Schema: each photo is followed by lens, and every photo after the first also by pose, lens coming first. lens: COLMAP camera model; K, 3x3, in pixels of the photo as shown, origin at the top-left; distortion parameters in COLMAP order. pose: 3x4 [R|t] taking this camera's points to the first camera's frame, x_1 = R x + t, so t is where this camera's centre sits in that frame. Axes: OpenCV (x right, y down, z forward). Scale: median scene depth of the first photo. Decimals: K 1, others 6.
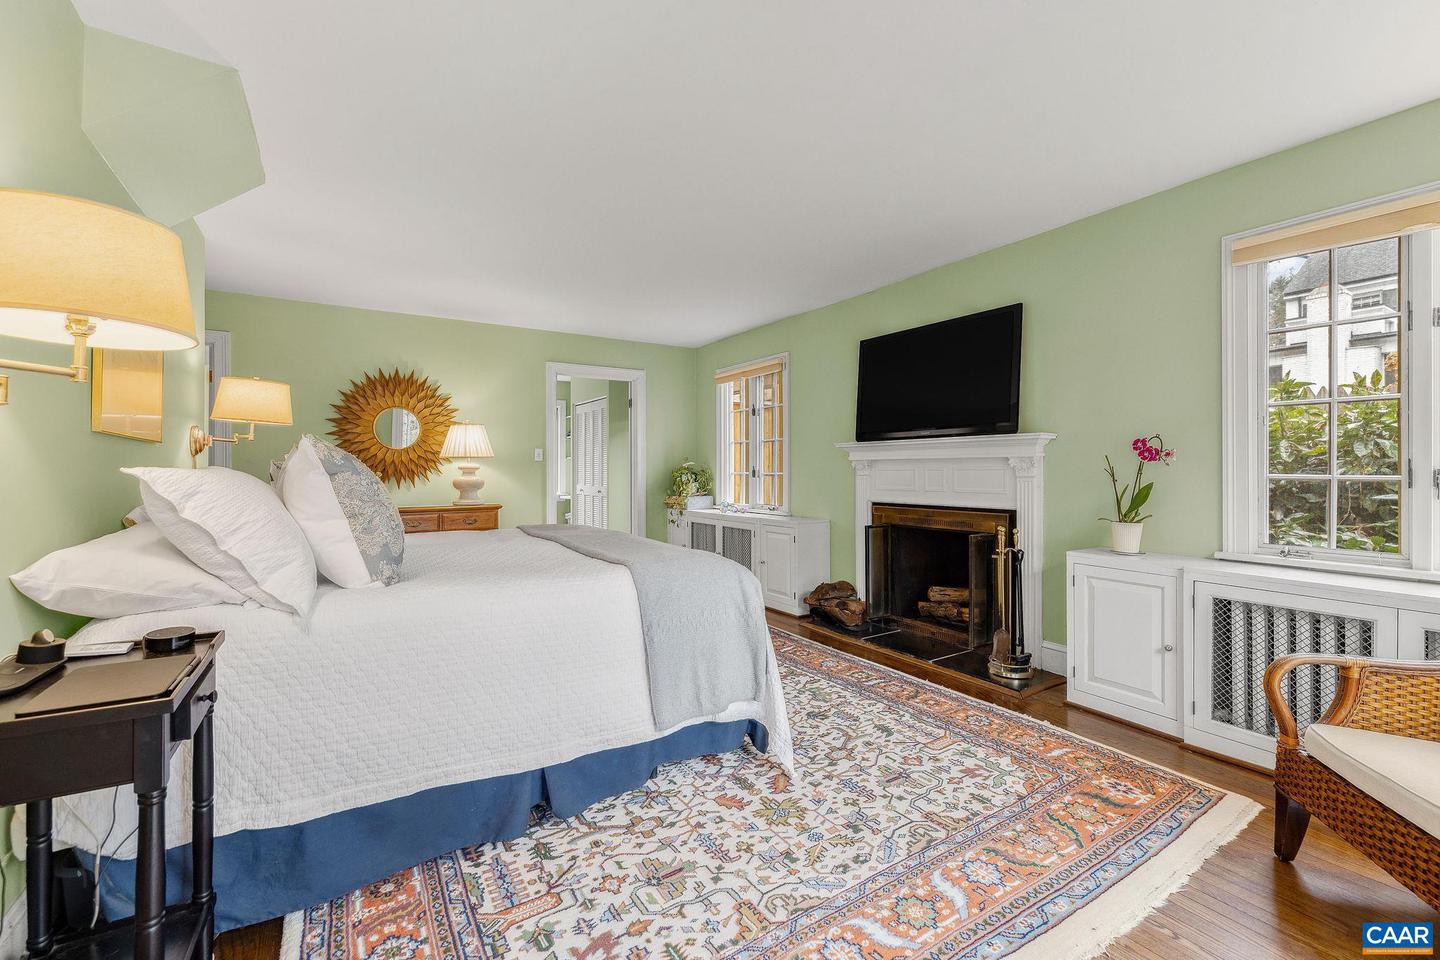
lens RADIAL K [[618.6, 0, 713.9], [0, 618.6, 474.3], [0, 0, 1]] dist [-0.046508, 0.016822]
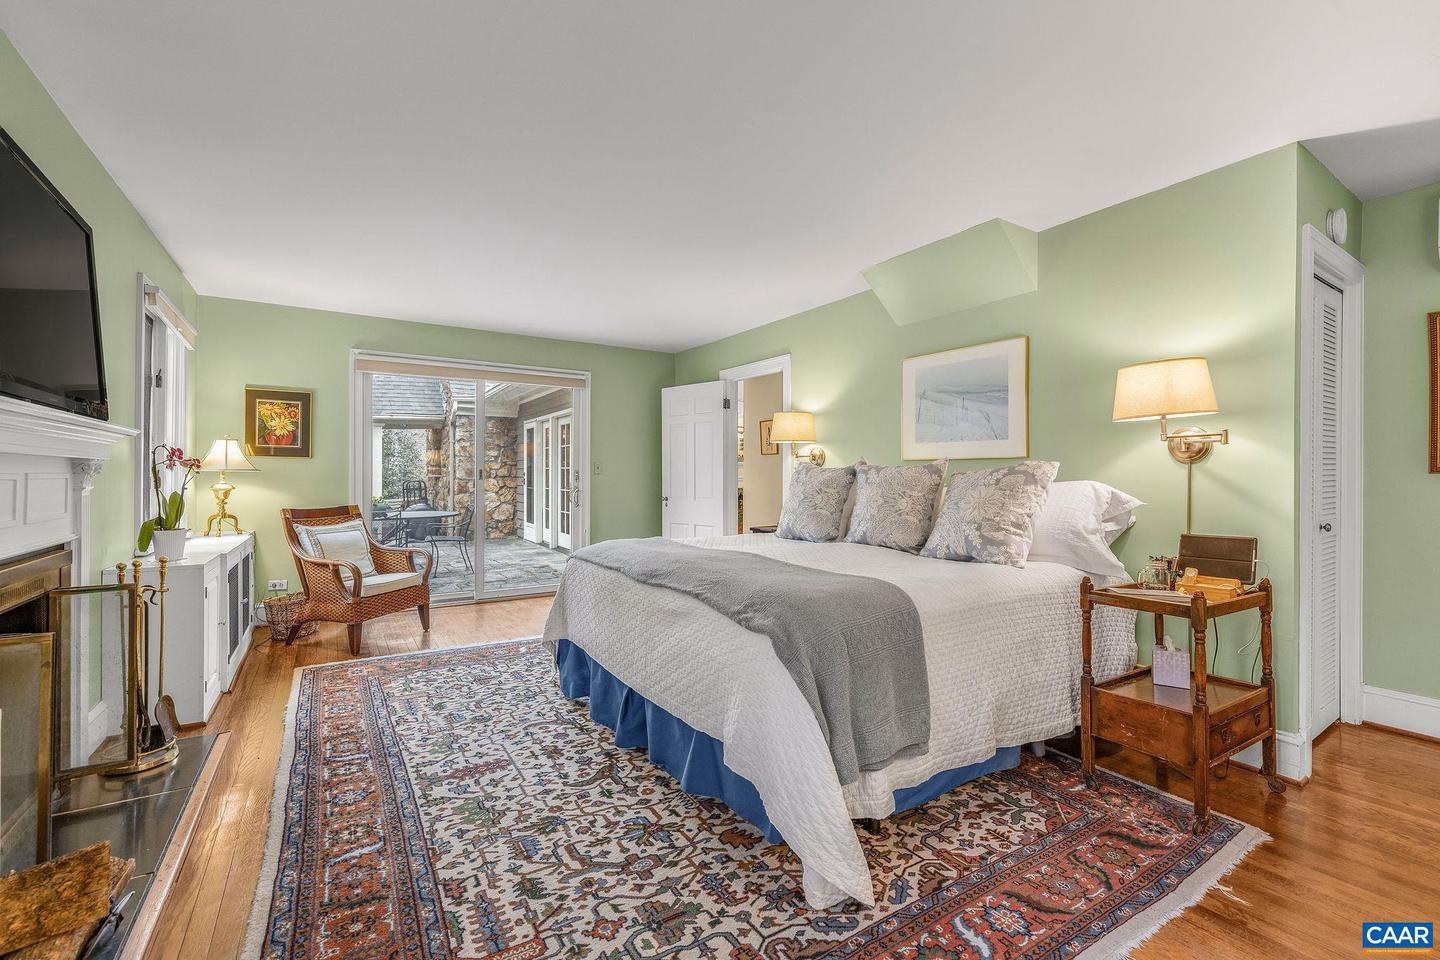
lens RADIAL K [[618.6, 0, 713.9], [0, 618.6, 474.3], [0, 0, 1]] dist [-0.046508, 0.016822]
pose [[-0.999943, -0.003046, -0.010241, -0.239813], [-0.003069, 0.999993, 0.002255, -0.017418], [0.010234, 0.002286, -0.999945, 2.365839]]
